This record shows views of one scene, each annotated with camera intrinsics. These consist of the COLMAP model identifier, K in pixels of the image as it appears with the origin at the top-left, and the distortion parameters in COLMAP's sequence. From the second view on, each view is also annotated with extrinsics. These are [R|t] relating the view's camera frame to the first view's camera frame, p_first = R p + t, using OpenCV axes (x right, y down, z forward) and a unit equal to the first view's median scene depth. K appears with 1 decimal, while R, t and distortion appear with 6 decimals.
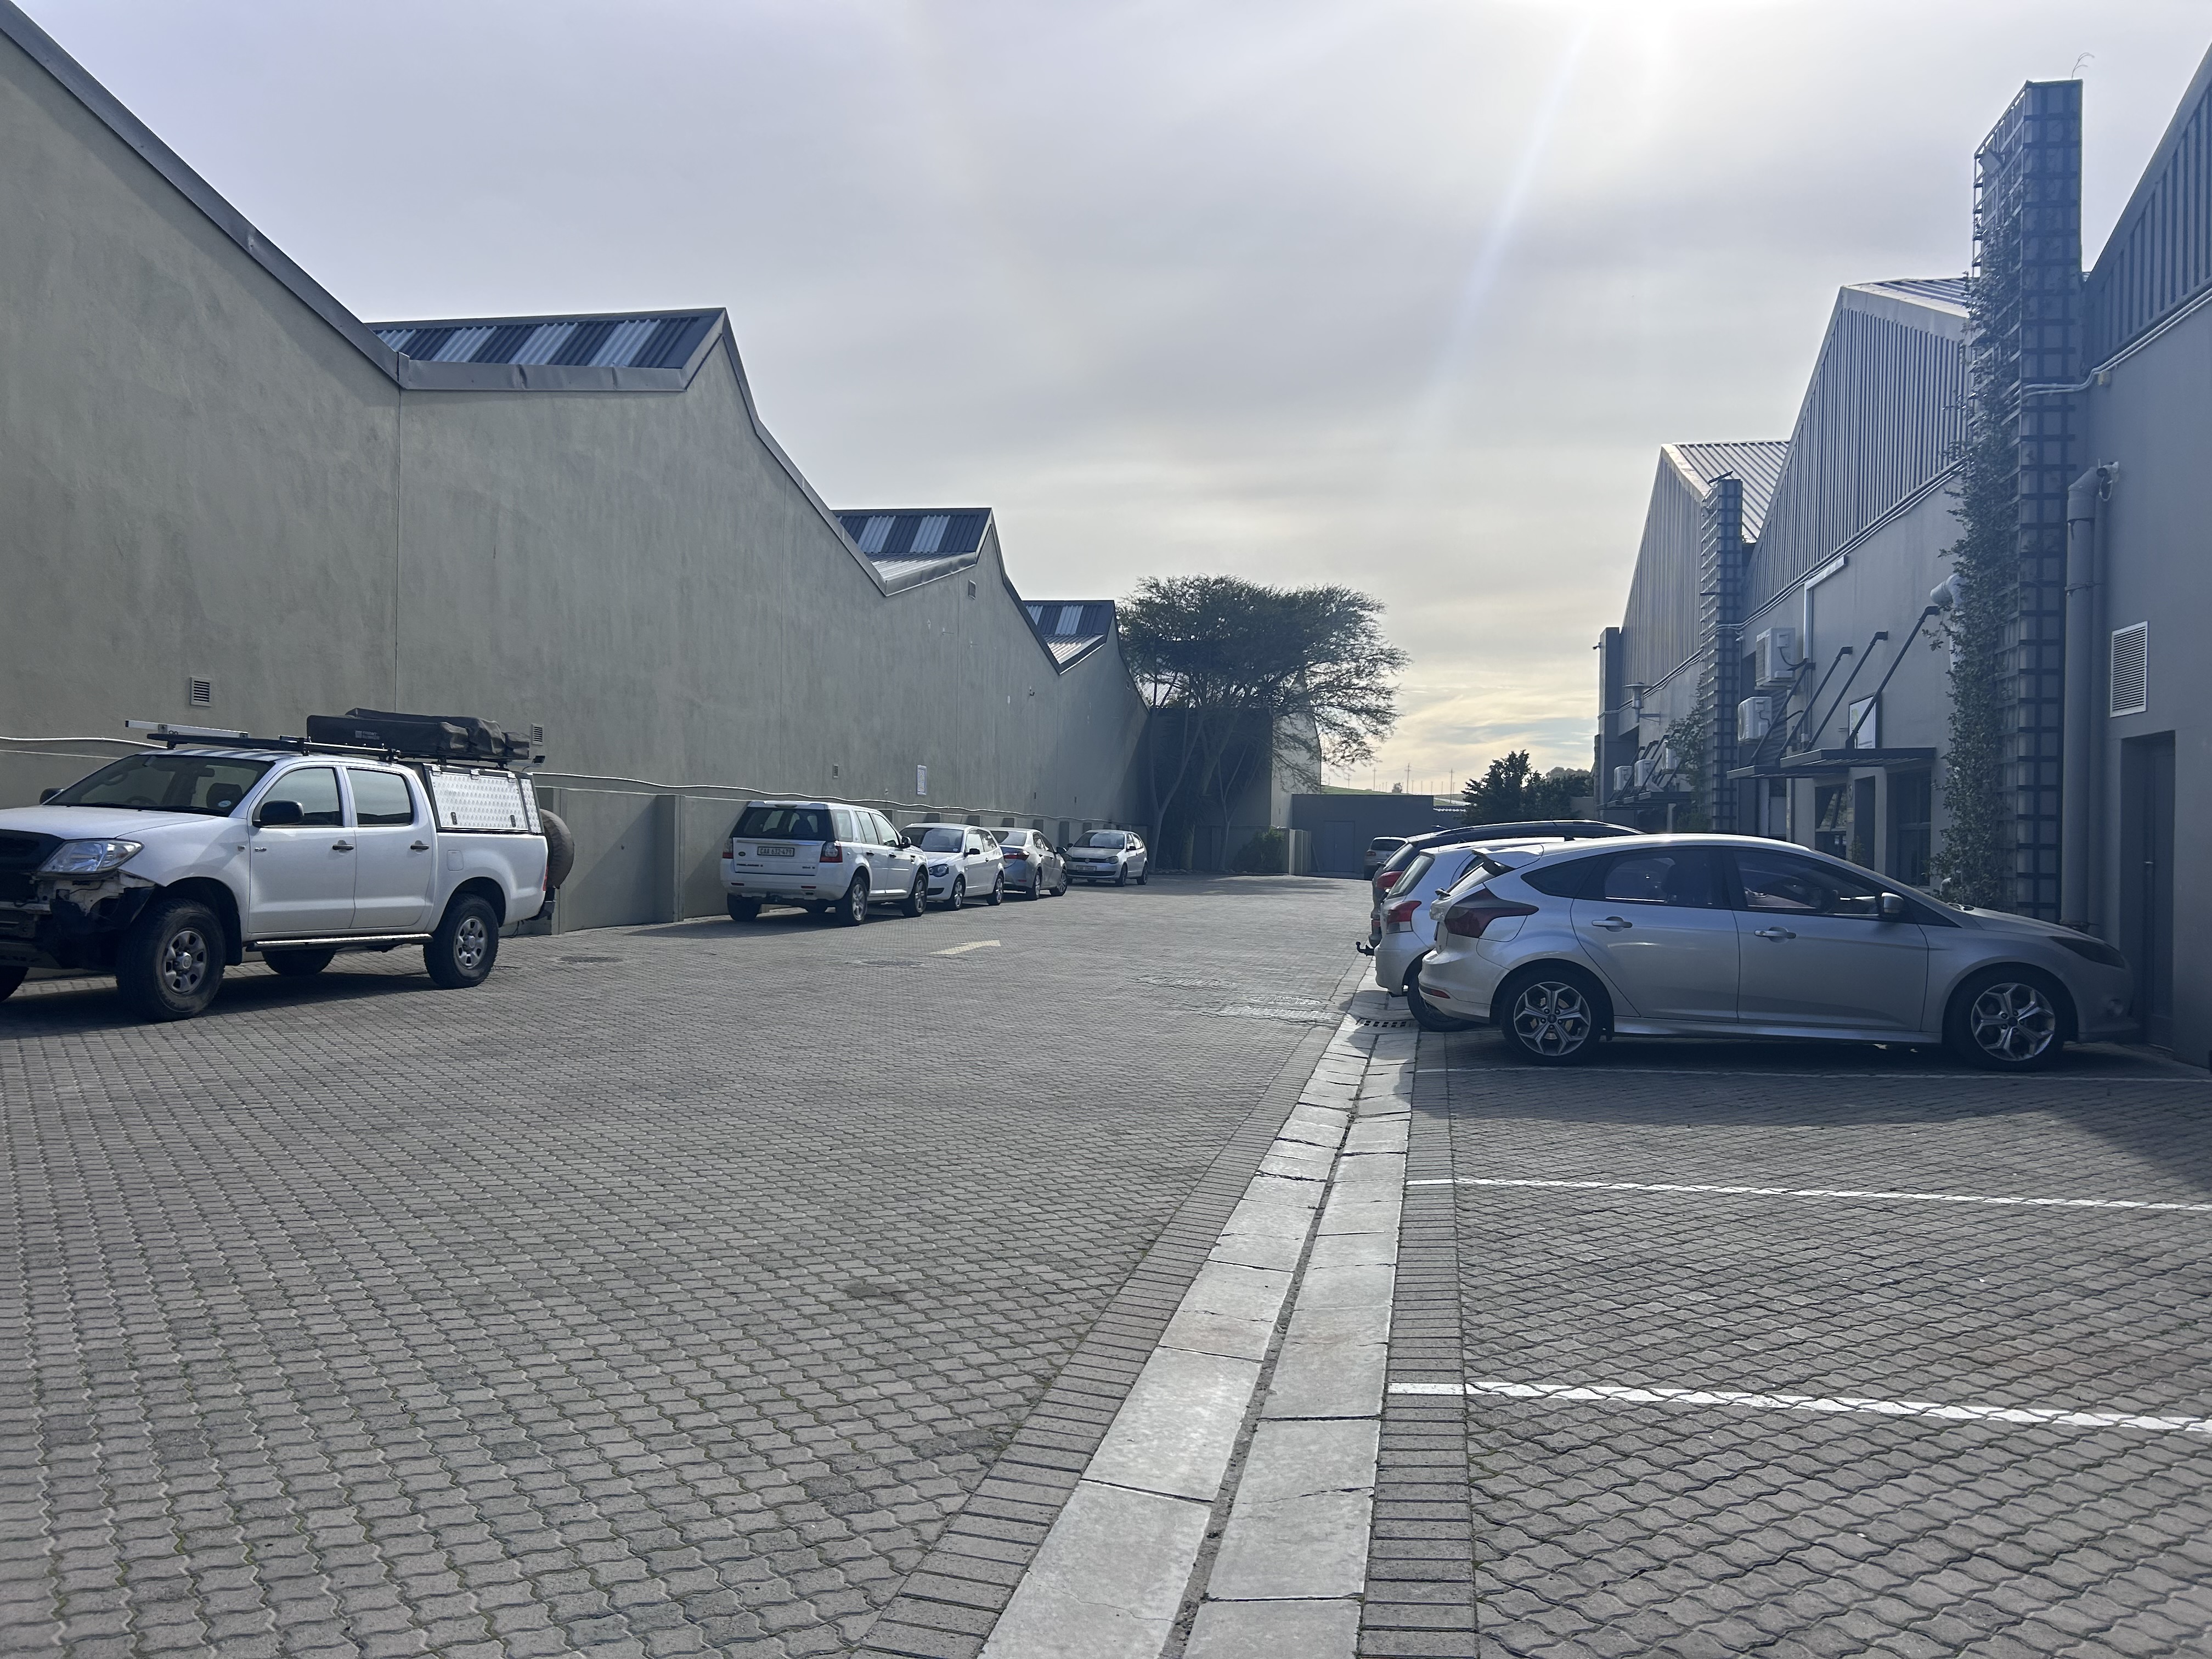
lens RADIAL K [[1661.8, 0, 1092.2], [0, 1661.8, 838.2], [0, 0, 1]] dist [0.055683, -0.059891]
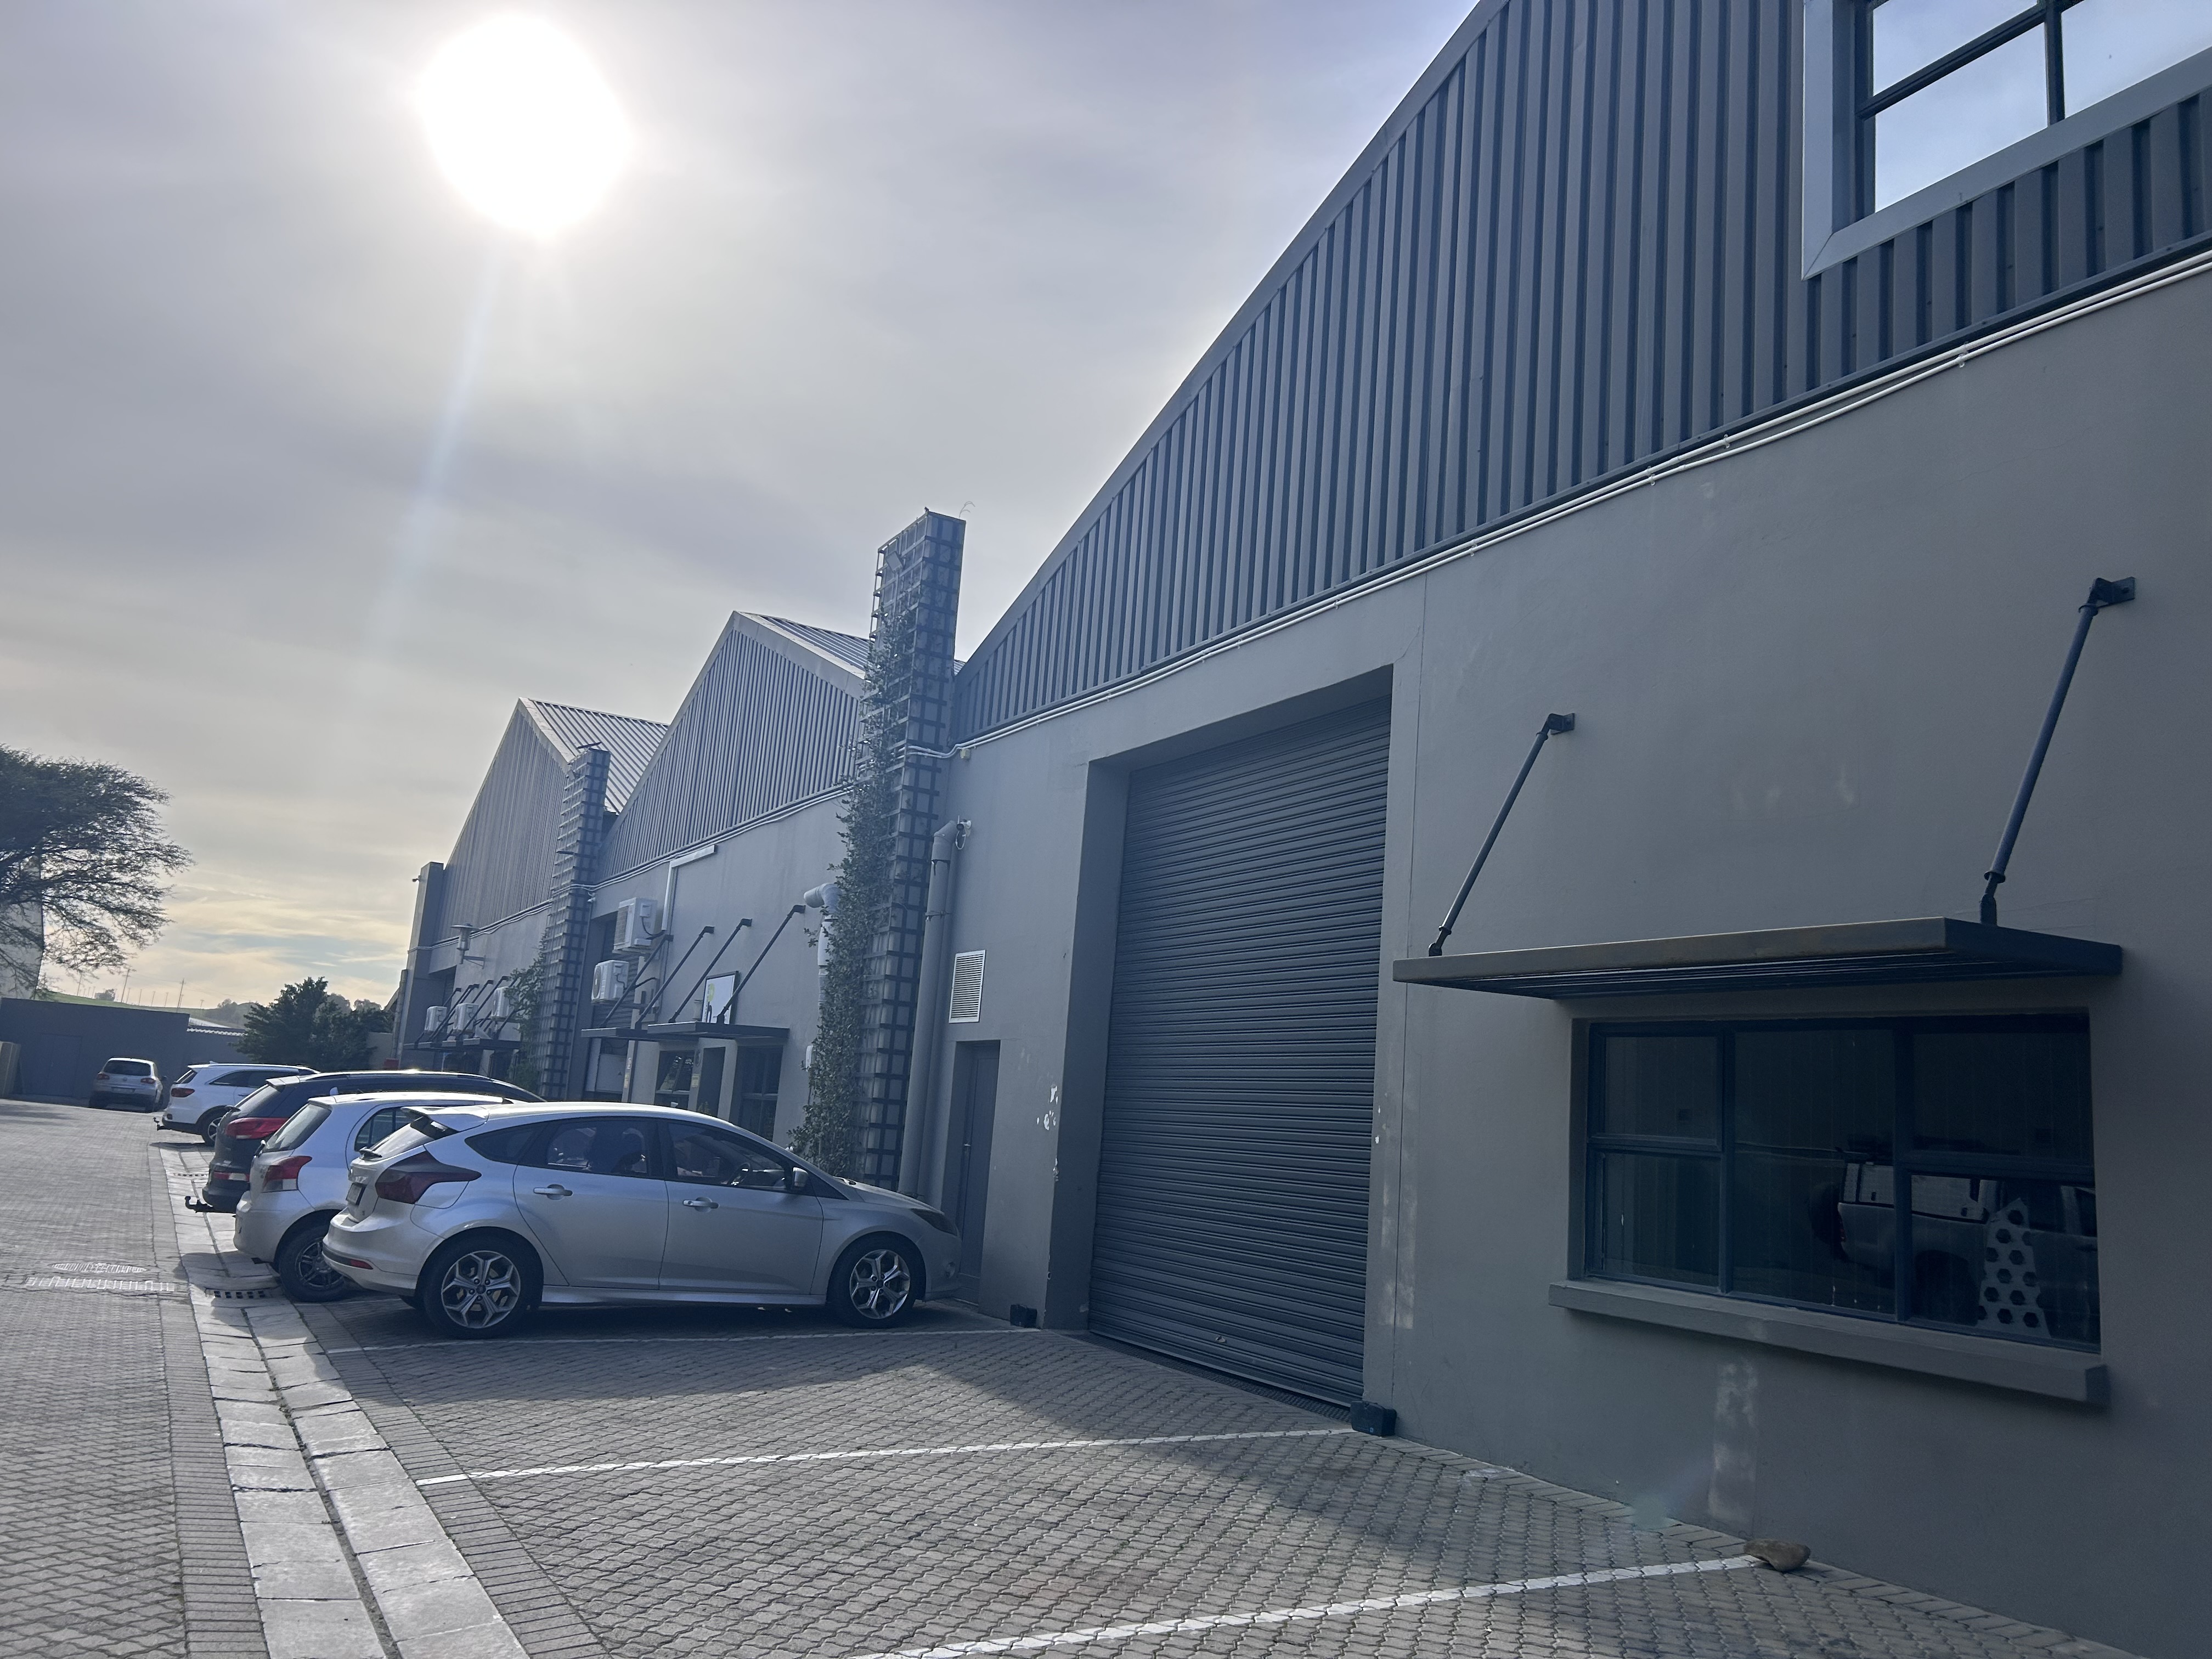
lens RADIAL K [[1661.8, 0, 1101.9], [0, 1661.8, 830.3], [0, 0, 1]] dist [0.055683, -0.059891]
pose [[0.756575, 0.158362, 0.634442, -0.099502], [-0.063873, 0.983489, -0.169318, -0.011563], [-0.650780, 0.087578, 0.754198, -0.001850]]
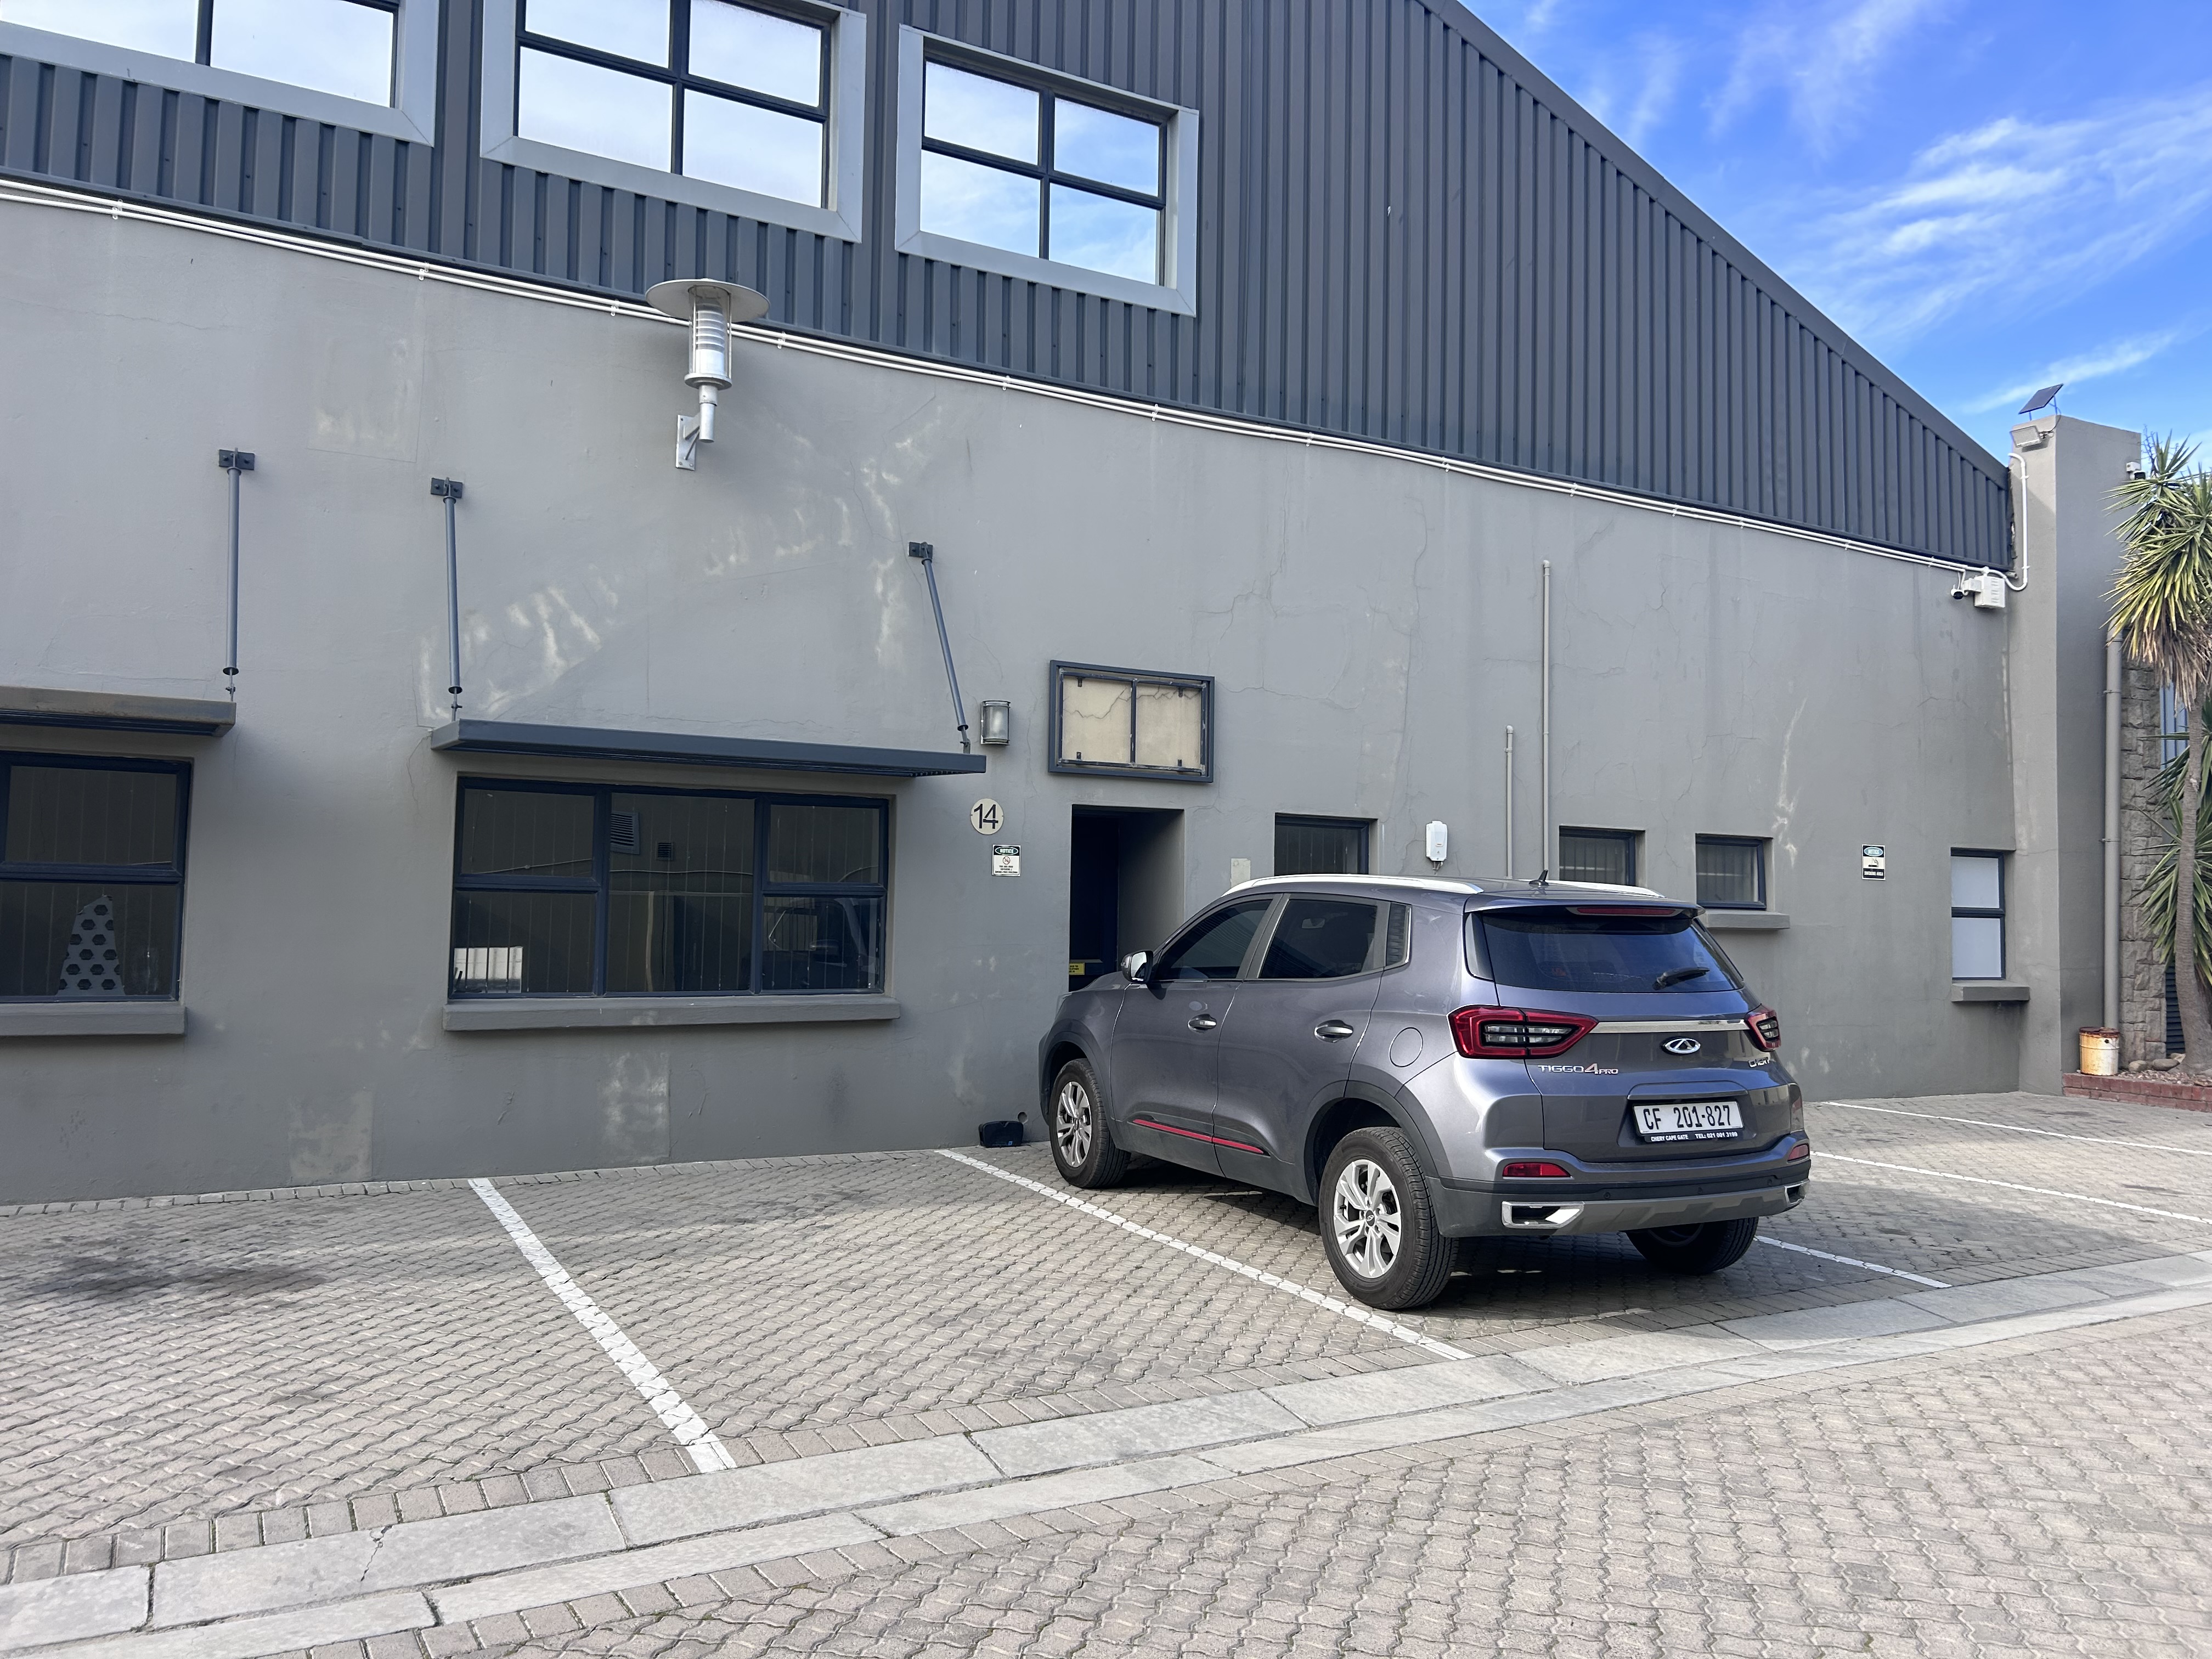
lens RADIAL K [[1661.8, 0, 1103.6], [0, 1661.8, 822.6], [0, 0, 1]] dist [0.055683, -0.059891]
pose [[-0.643604, 0.017133, 0.765167, -0.313242], [-0.028015, 0.998552, -0.045923, -0.015241], [-0.764846, -0.050992, -0.642192, 0.330486]]
